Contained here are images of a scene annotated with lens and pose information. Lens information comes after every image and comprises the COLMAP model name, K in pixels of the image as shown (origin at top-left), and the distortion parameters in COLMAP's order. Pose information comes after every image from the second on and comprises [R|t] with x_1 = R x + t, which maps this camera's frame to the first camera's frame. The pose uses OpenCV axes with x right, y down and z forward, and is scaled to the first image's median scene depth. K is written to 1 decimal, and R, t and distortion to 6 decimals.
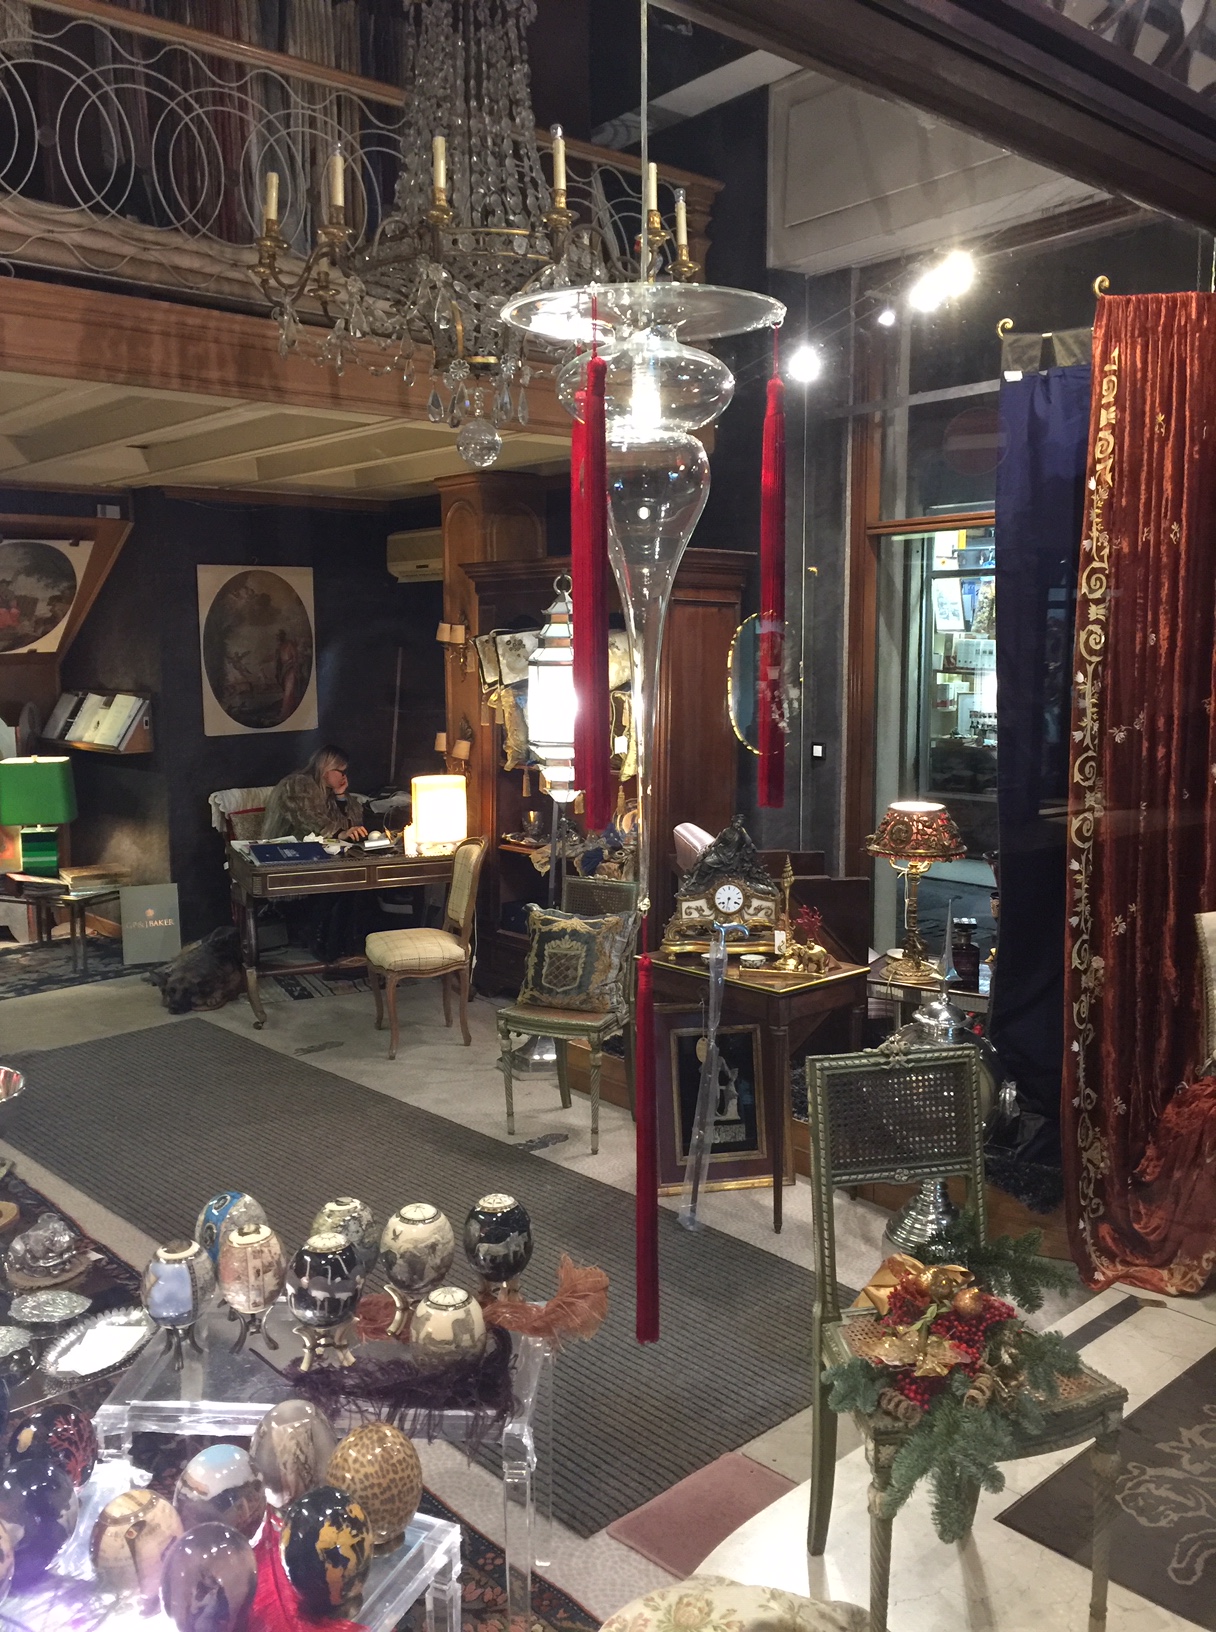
lens RADIAL K [[1394.8, 0, 614.4], [0, 1394.8, 813.7], [0, 0, 1]] dist [0.095118, -0.128349]
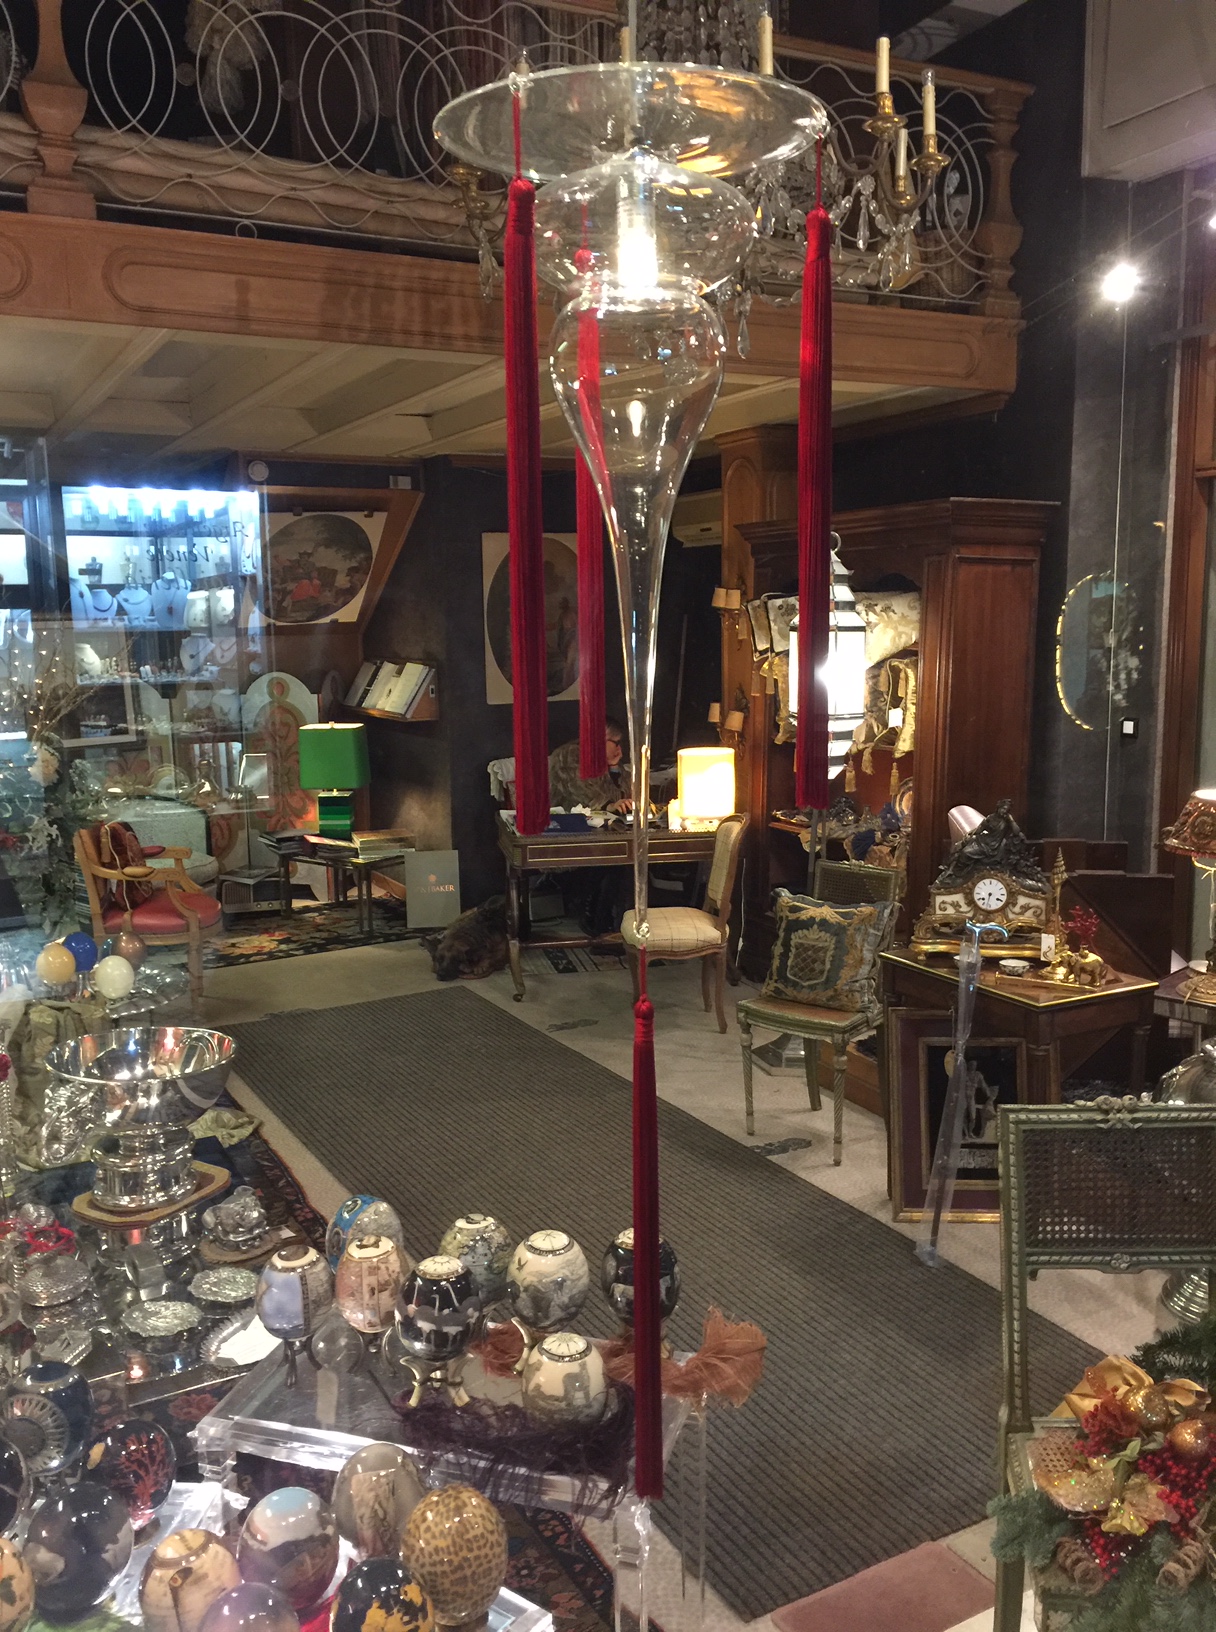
lens RADIAL K [[1394.8, 0, 614.4], [0, 1394.8, 813.7], [0, 0, 1]] dist [0.095118, -0.128349]
pose [[0.971204, 0.028162, -0.236578, 0.059738], [-0.023218, 0.999450, 0.023661, -0.005423], [0.237114, -0.017487, 0.971324, 0.085305]]
